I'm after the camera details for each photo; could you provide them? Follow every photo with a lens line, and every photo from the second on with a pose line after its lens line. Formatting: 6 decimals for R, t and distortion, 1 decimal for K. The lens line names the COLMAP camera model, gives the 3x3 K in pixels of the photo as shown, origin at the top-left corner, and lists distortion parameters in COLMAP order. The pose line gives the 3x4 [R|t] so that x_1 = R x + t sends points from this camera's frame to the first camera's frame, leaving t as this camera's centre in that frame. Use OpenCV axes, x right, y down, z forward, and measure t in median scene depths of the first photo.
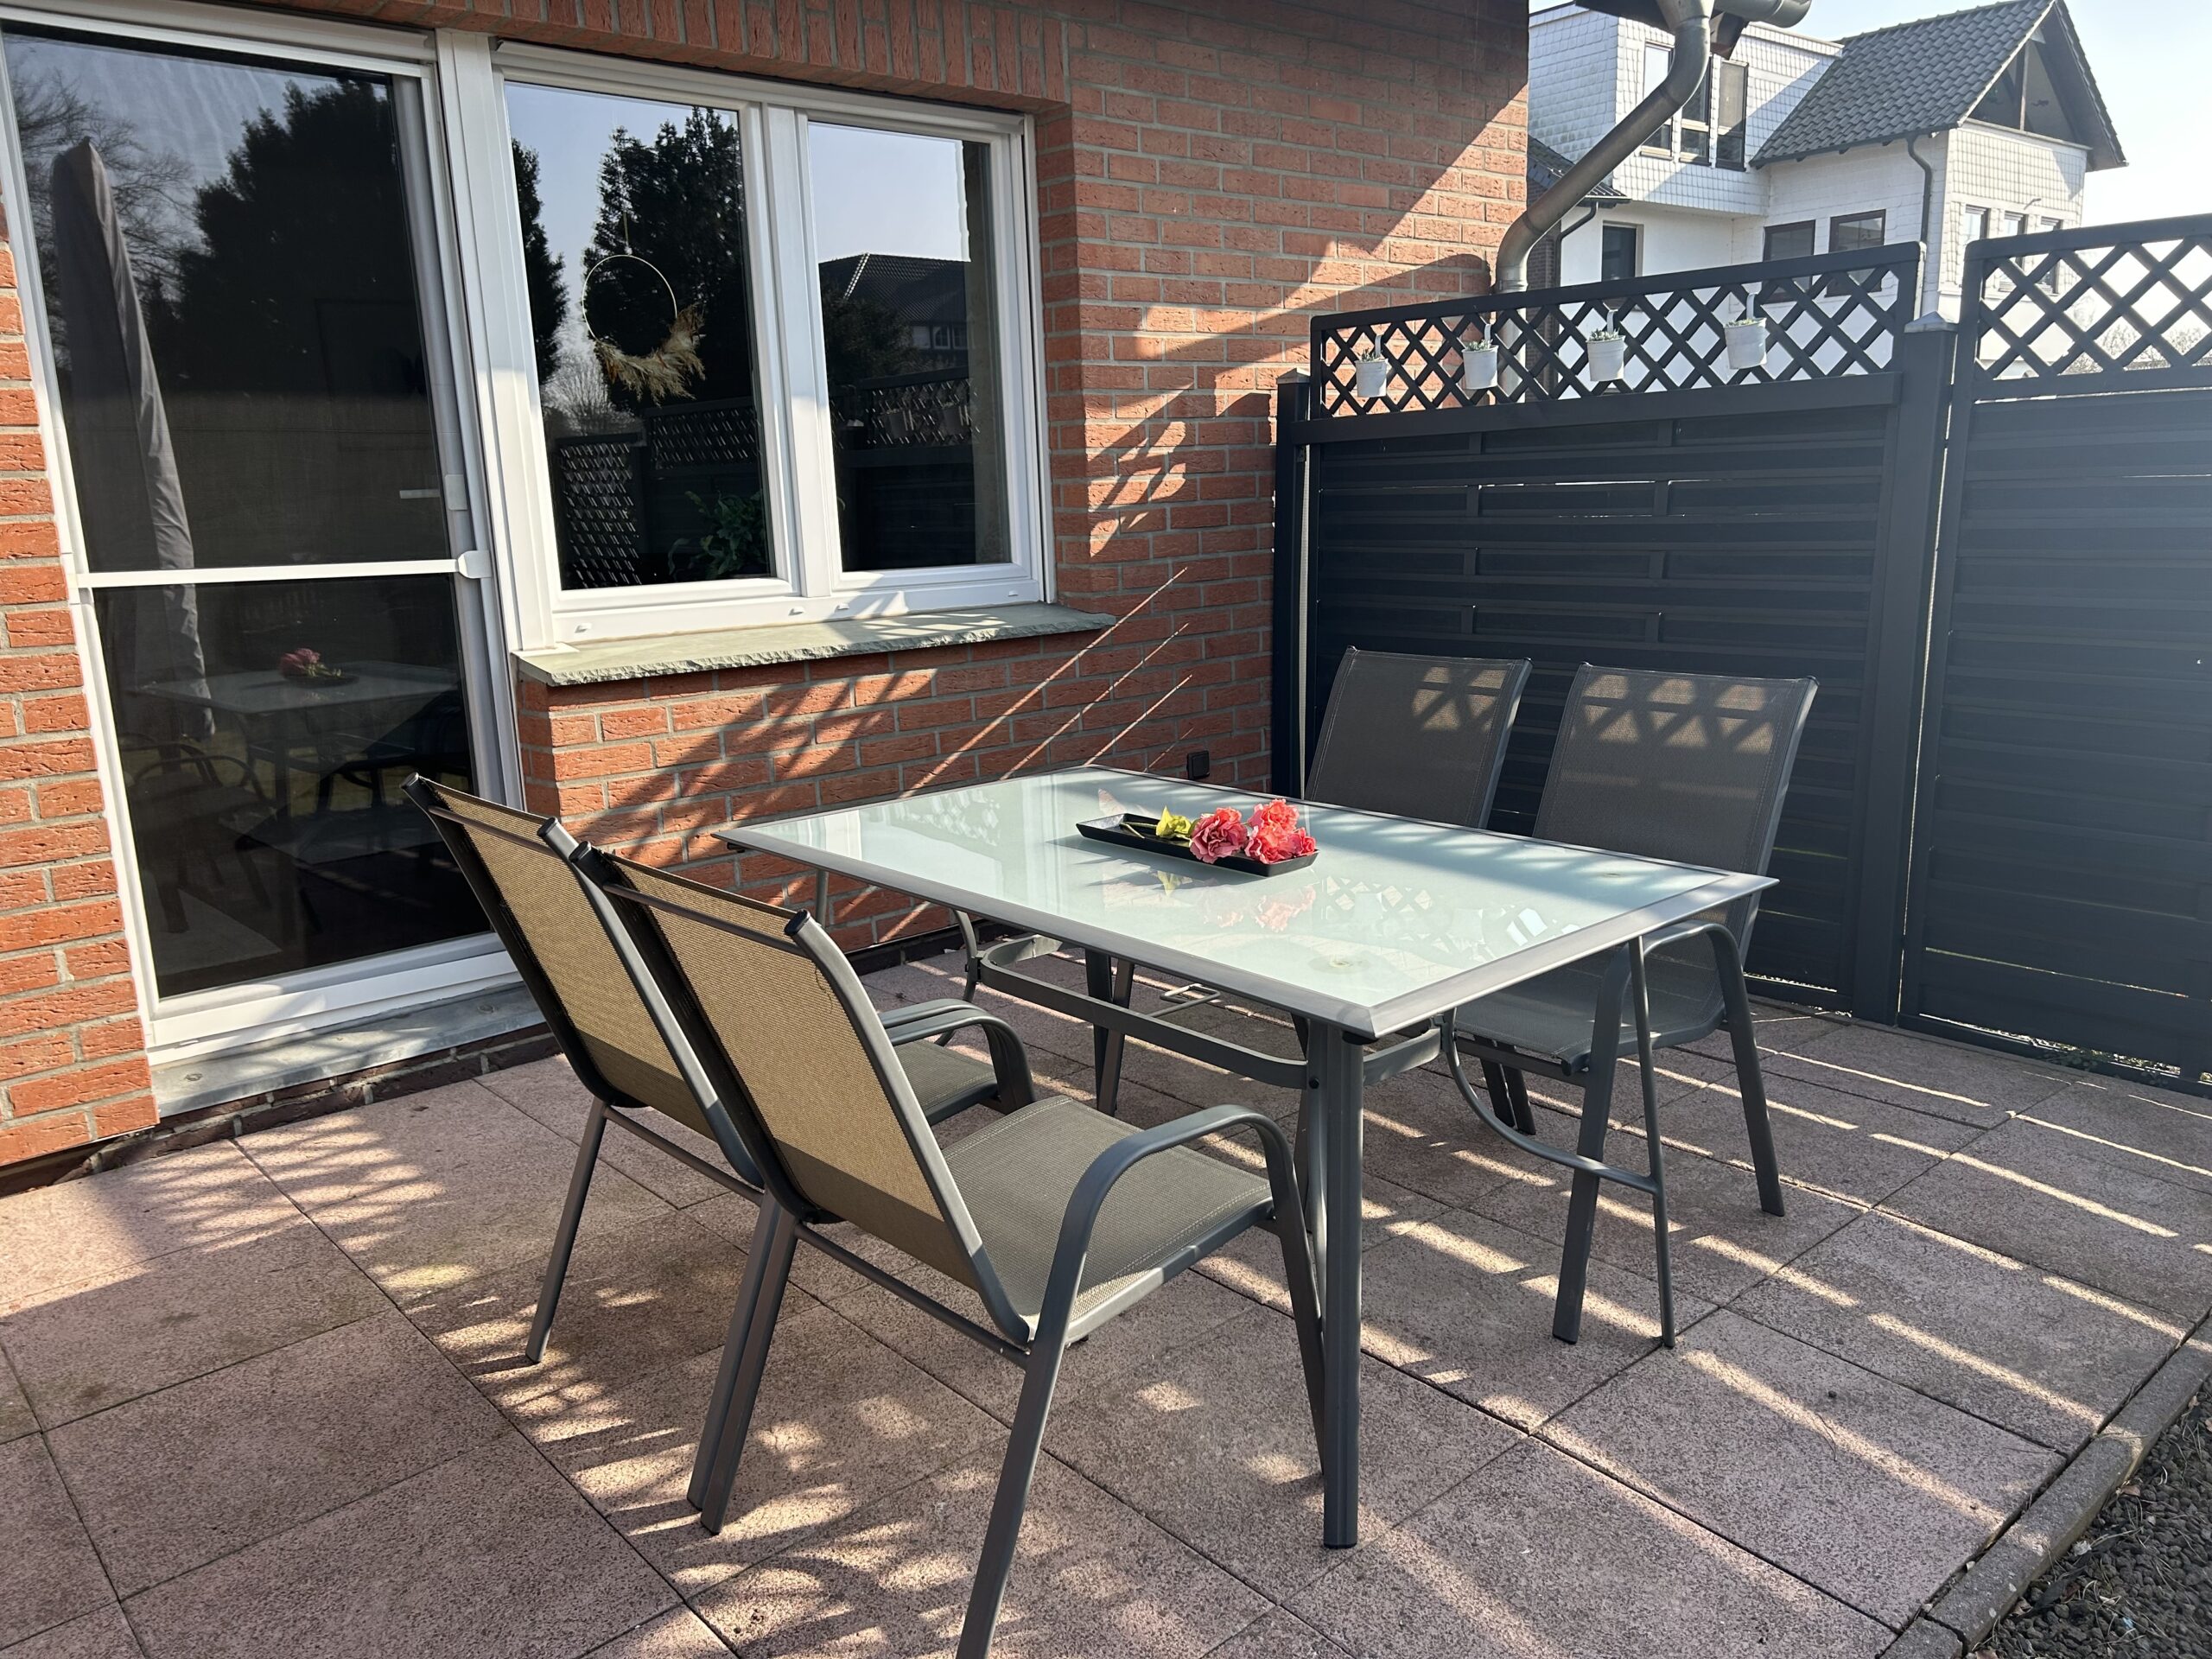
lens RADIAL K [[1707.4, 0, 1106.0], [0, 1707.4, 829.5], [0, 0, 1]] dist [0.084799, -0.128340]
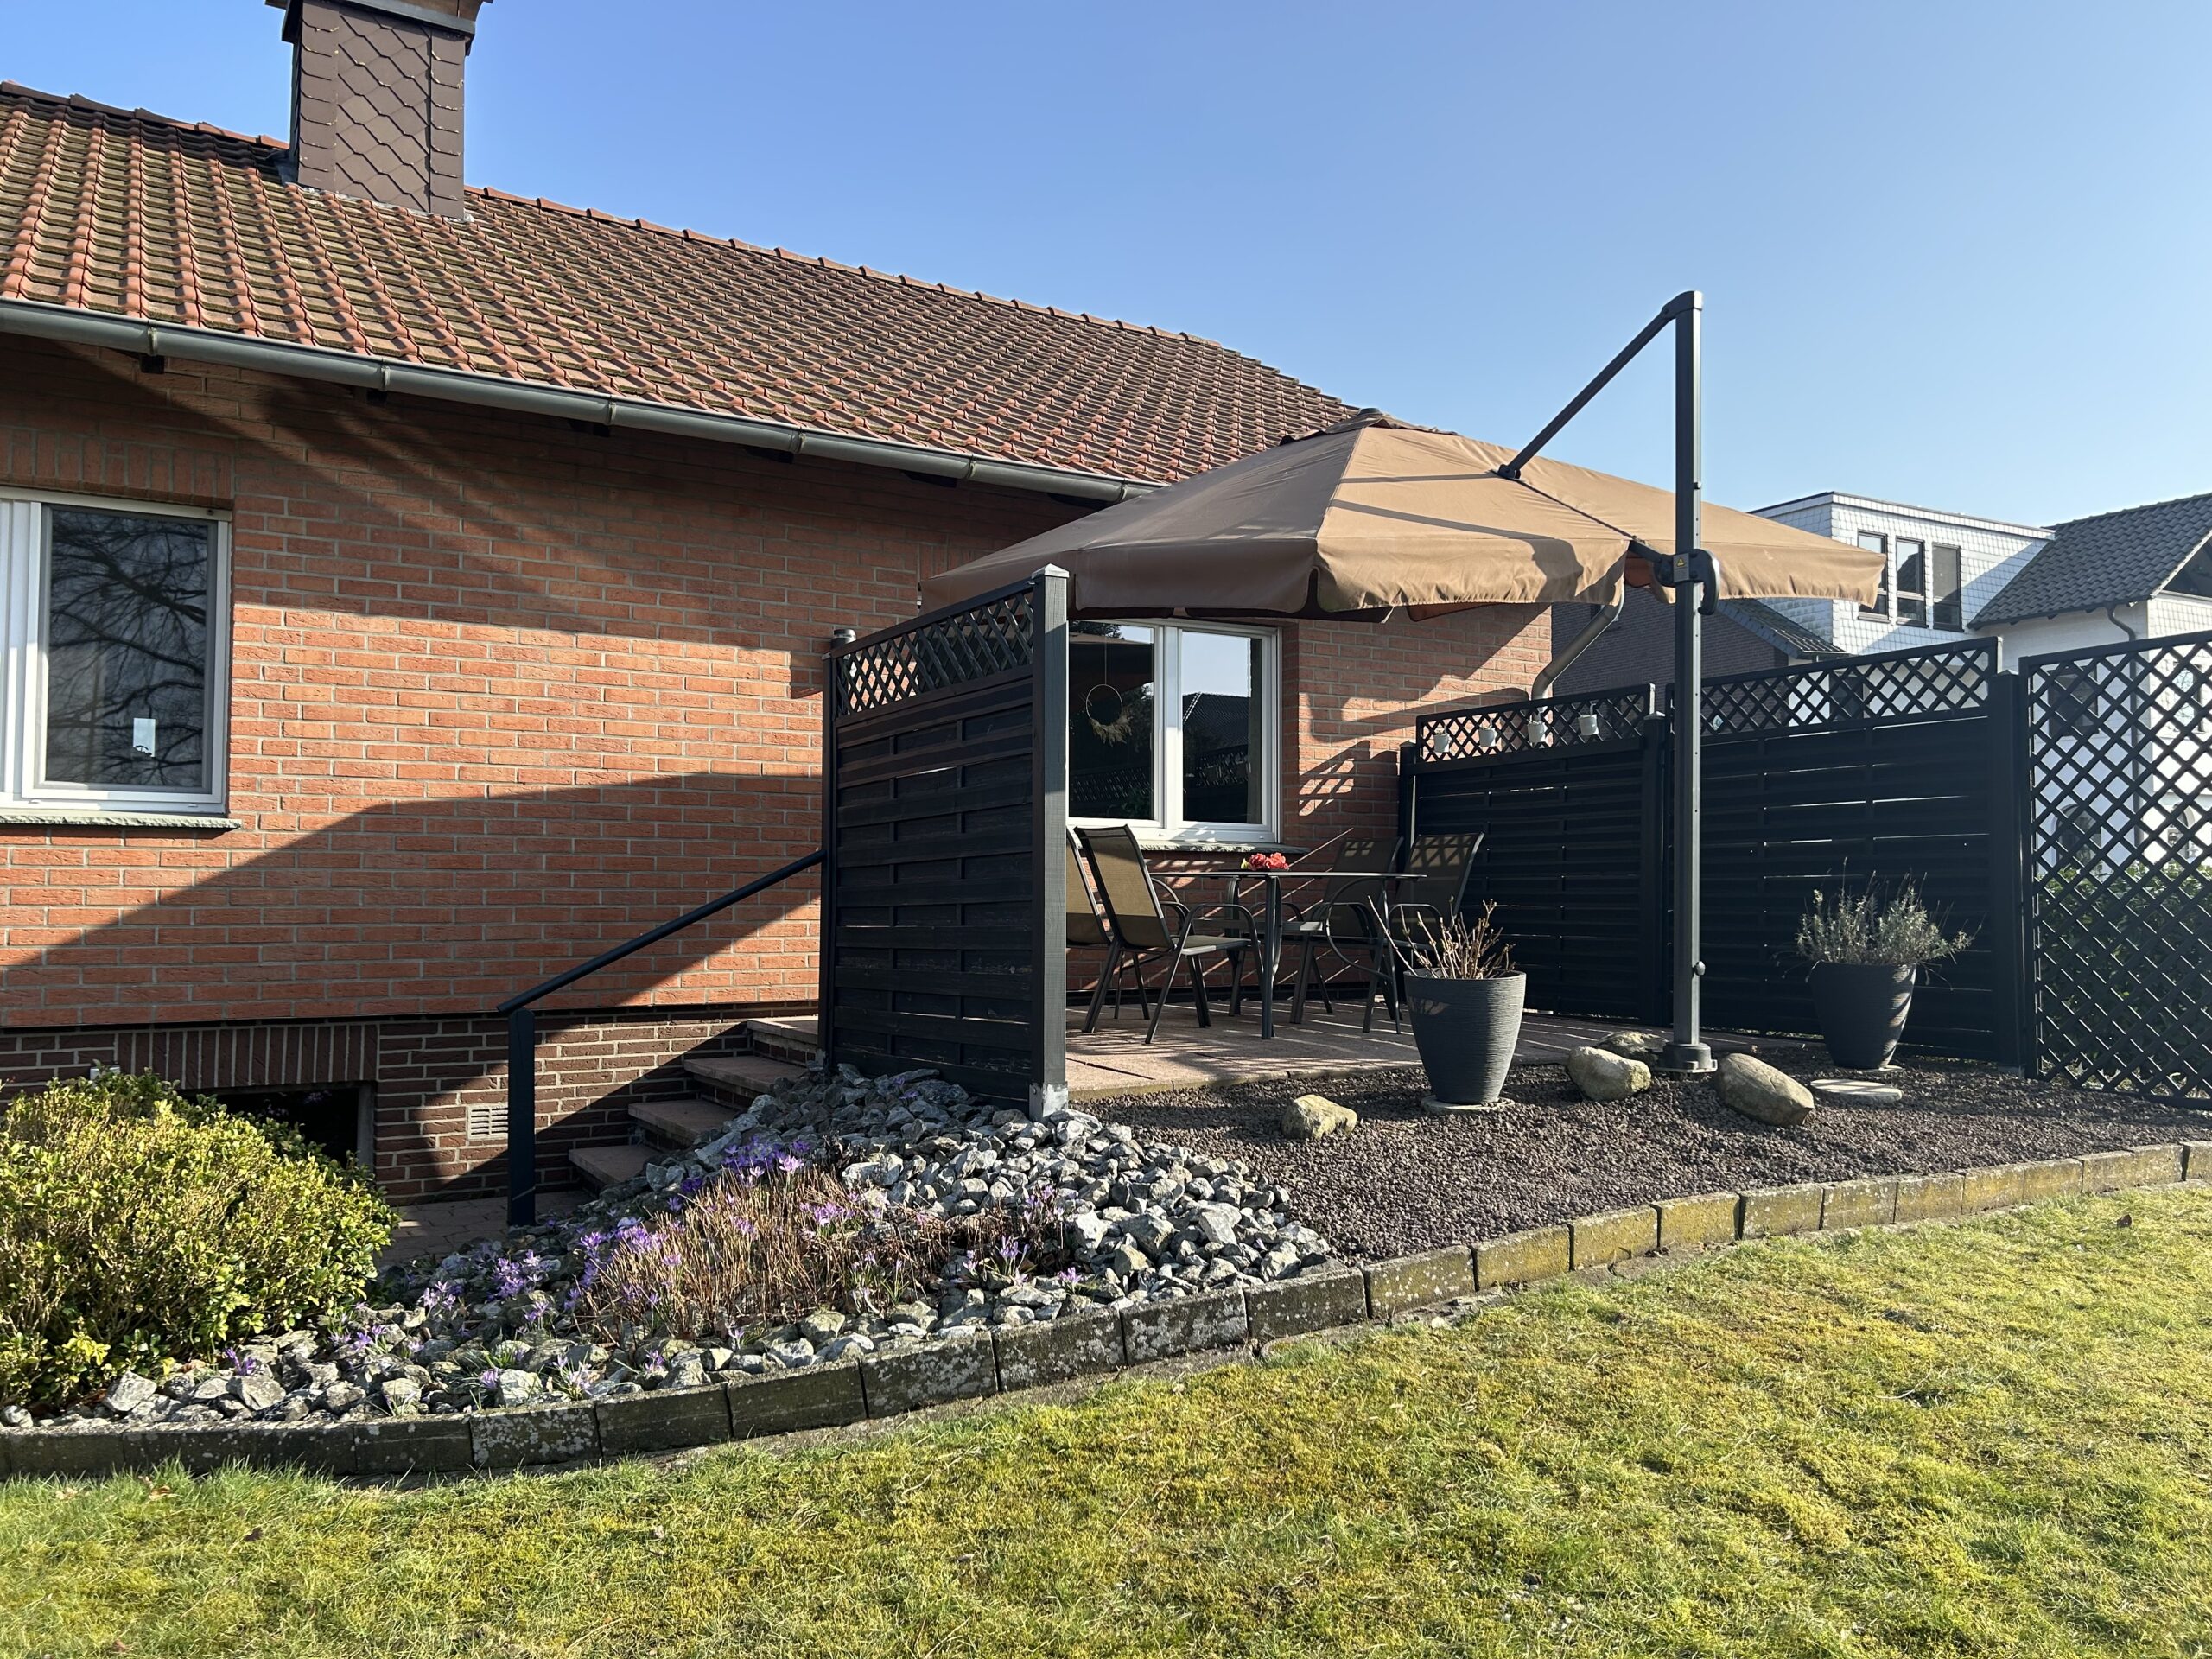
lens RADIAL K [[1661.8, 0, 1103.8], [0, 1661.8, 890.0], [0, 0, 1]] dist [0.076827, -0.189995]
pose [[0.980160, 0.032688, -0.195495, 0.028926], [-0.071766, 0.977913, -0.196305, 0.063077], [0.184760, 0.206440, 0.960857, -0.183533]]
